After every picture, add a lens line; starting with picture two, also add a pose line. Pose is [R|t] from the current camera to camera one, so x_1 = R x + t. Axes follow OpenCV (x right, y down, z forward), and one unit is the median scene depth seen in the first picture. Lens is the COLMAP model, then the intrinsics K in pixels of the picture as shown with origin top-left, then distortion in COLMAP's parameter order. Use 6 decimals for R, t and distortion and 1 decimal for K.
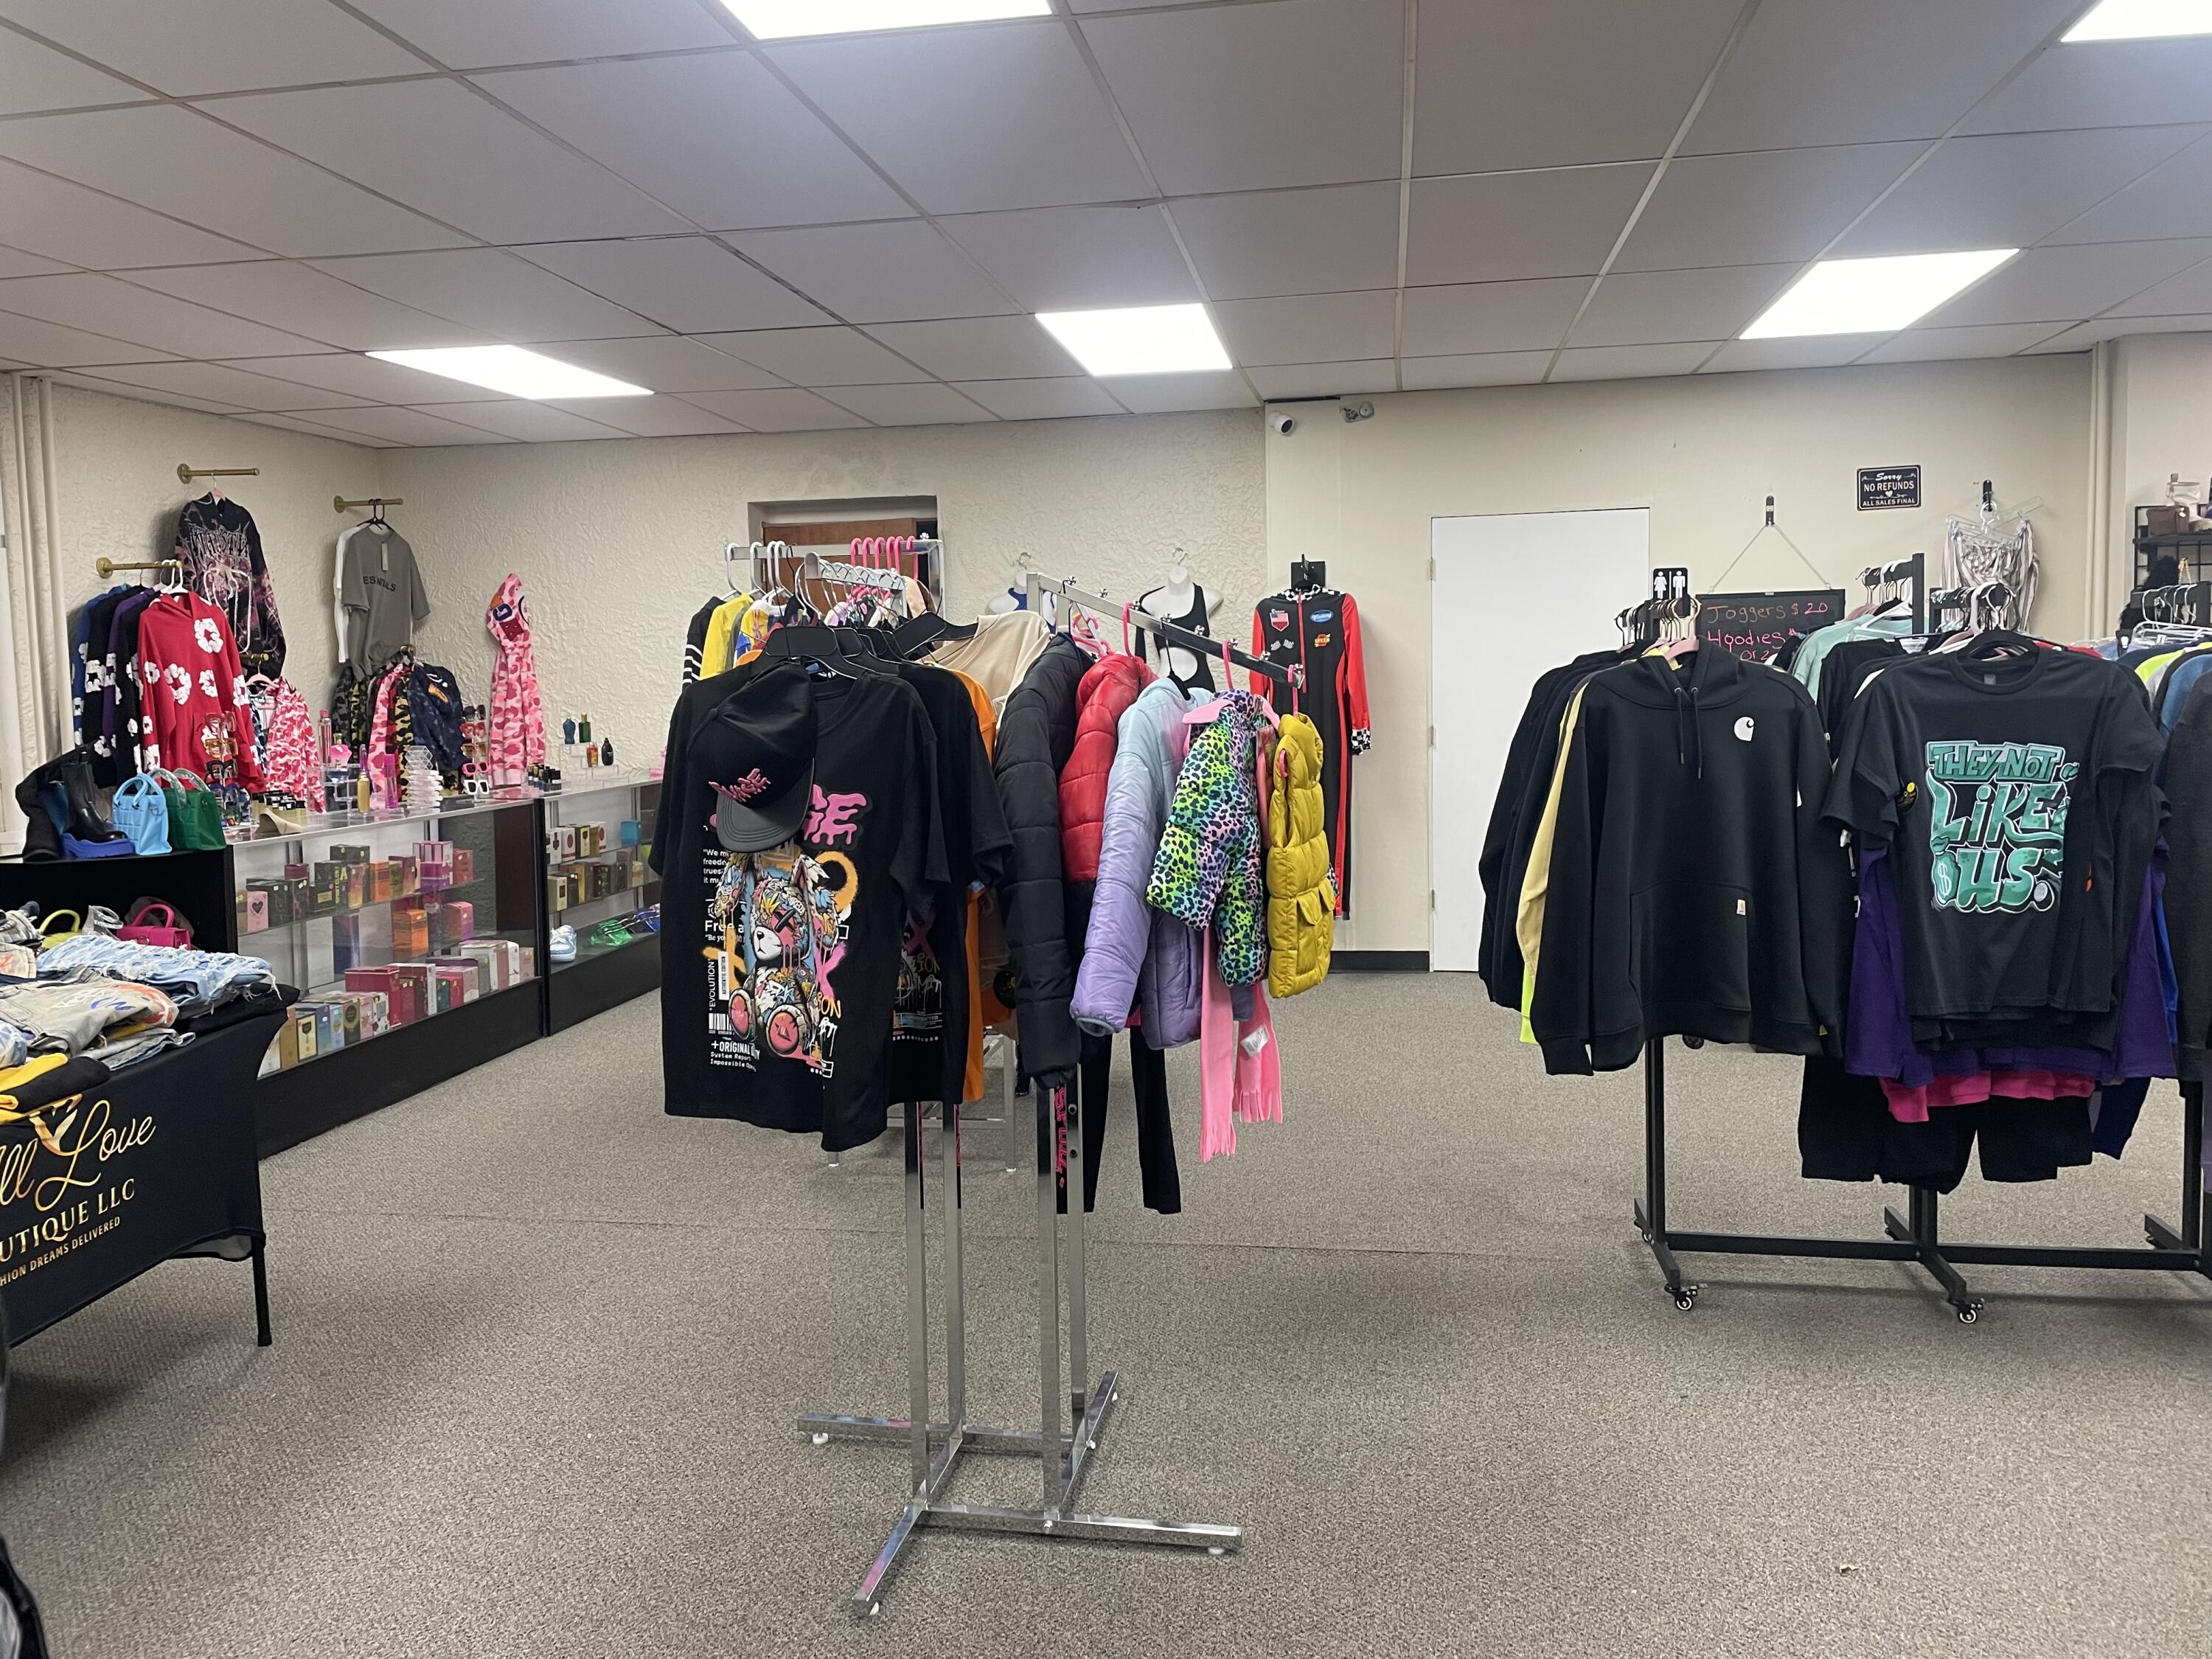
lens RADIAL K [[1669.3, 0, 1106.1], [0, 1669.3, 806.7], [0, 0, 1]] dist [0.039658, -0.023301]
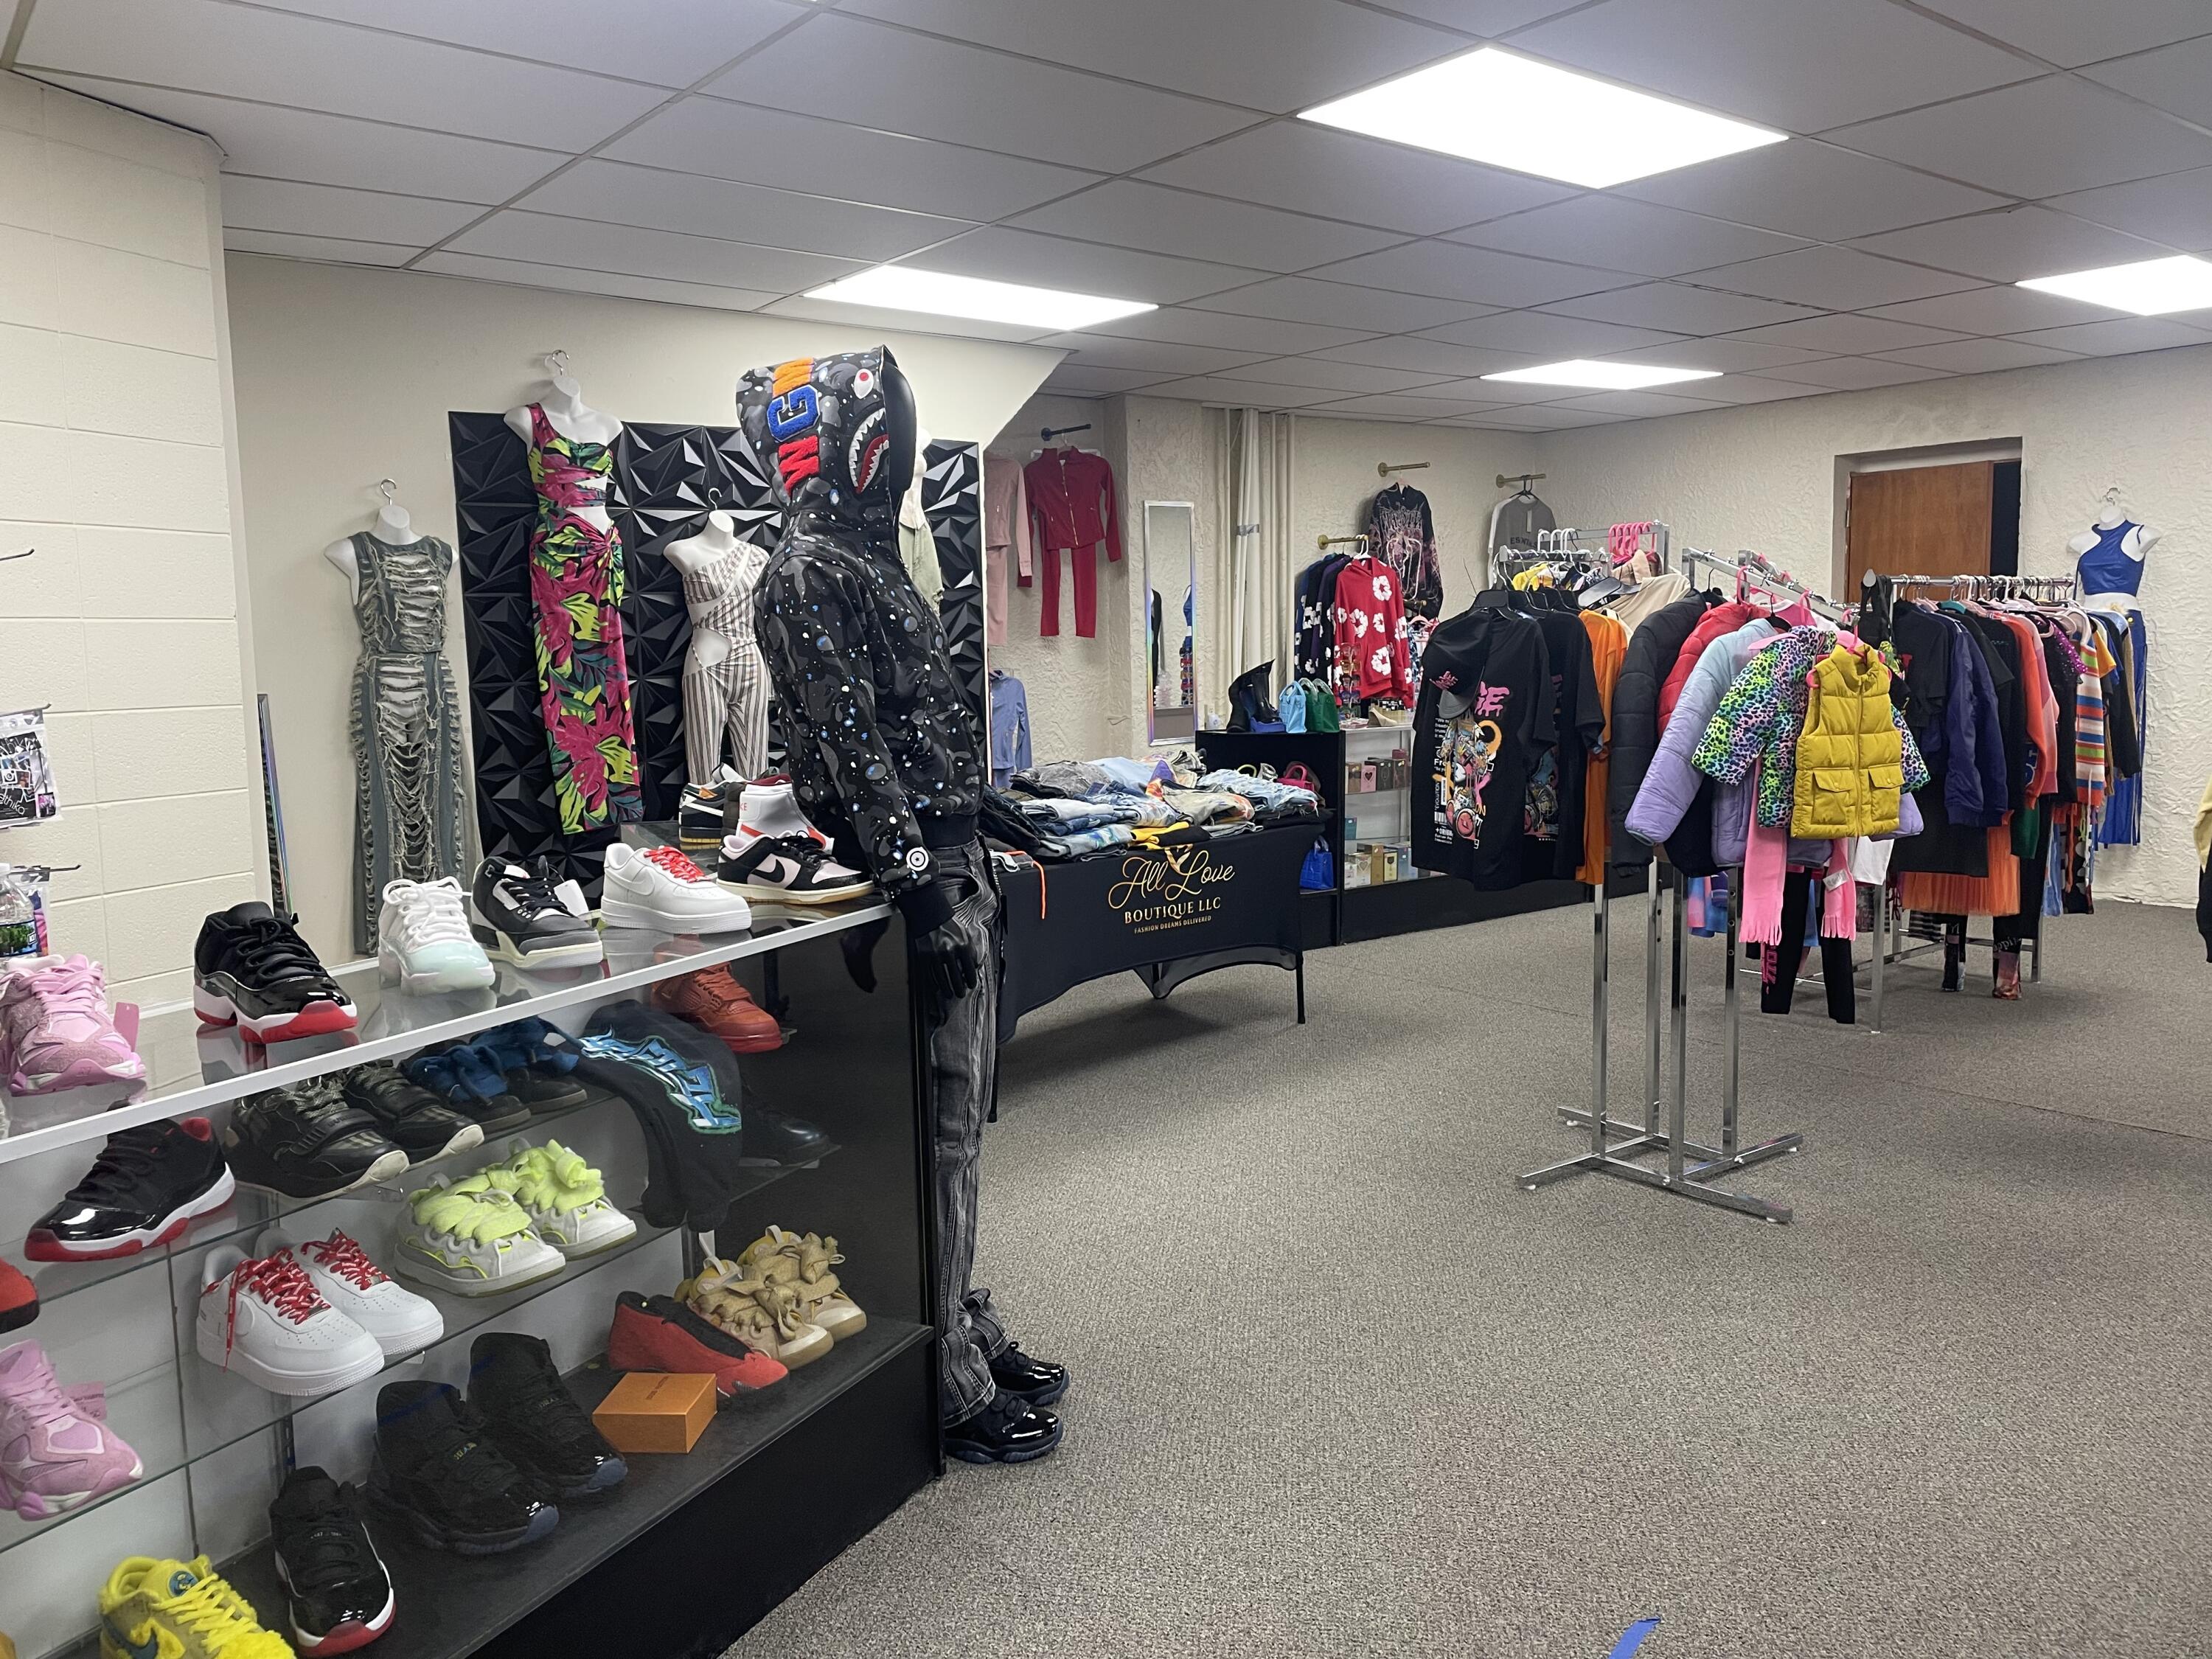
lens RADIAL K [[1669.3, 0, 1109.0], [0, 1669.3, 830.9], [0, 0, 1]] dist [0.039658, -0.023301]
pose [[0.744207, 0.083478, -0.662712, 0.332057], [-0.049323, 0.996319, 0.070112, 0.018116], [0.666125, -0.019492, 0.745585, -0.266674]]
